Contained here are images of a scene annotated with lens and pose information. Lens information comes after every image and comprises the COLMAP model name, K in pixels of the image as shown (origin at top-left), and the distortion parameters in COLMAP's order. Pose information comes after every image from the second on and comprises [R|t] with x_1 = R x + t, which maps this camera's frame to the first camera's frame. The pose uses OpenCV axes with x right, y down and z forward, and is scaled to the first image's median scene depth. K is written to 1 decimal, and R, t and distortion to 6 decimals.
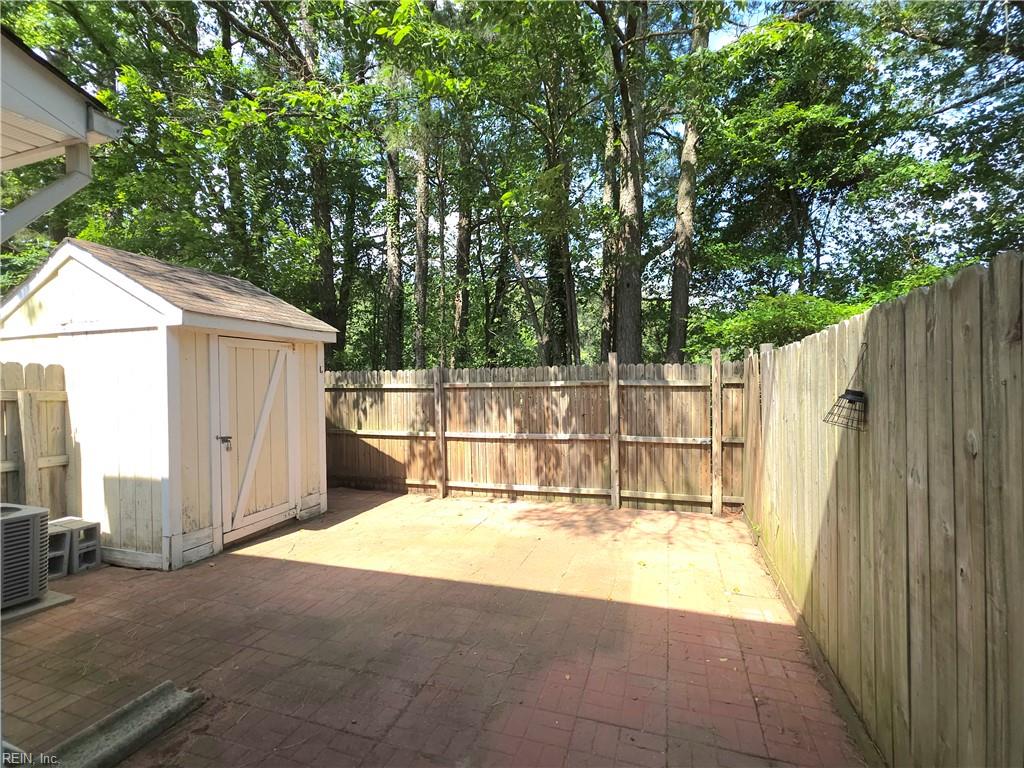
lens RADIAL K [[464.8, 0, 516.1], [0, 464.8, 385.3], [0, 0, 1]] dist [0.002301, -0.000311]
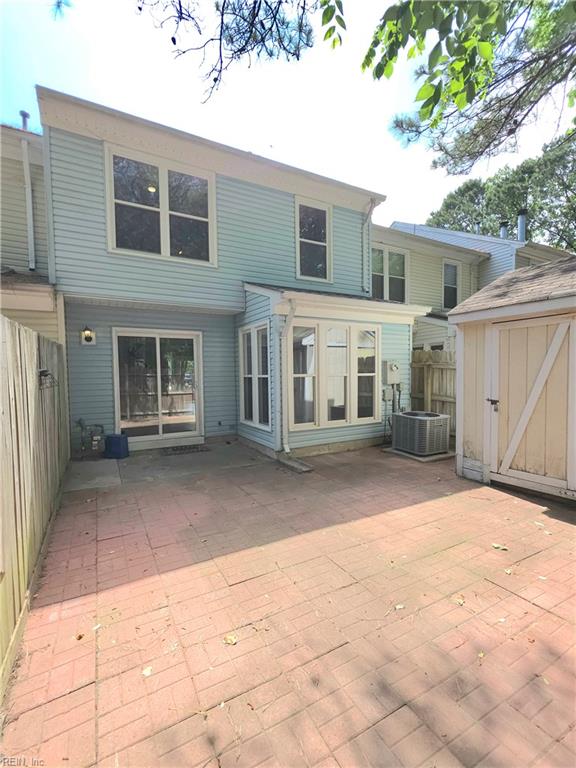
lens RADIAL K [[348.6, 0, 288.0], [0, 348.6, 384.0], [0, 0, 1]] dist [0.002301, -0.000311]
pose [[-0.674104, 0.046282, -0.737185, 0.428932], [0.016274, 0.998723, 0.047820, 0.007003], [0.738457, 0.020238, -0.673996, 1.071775]]
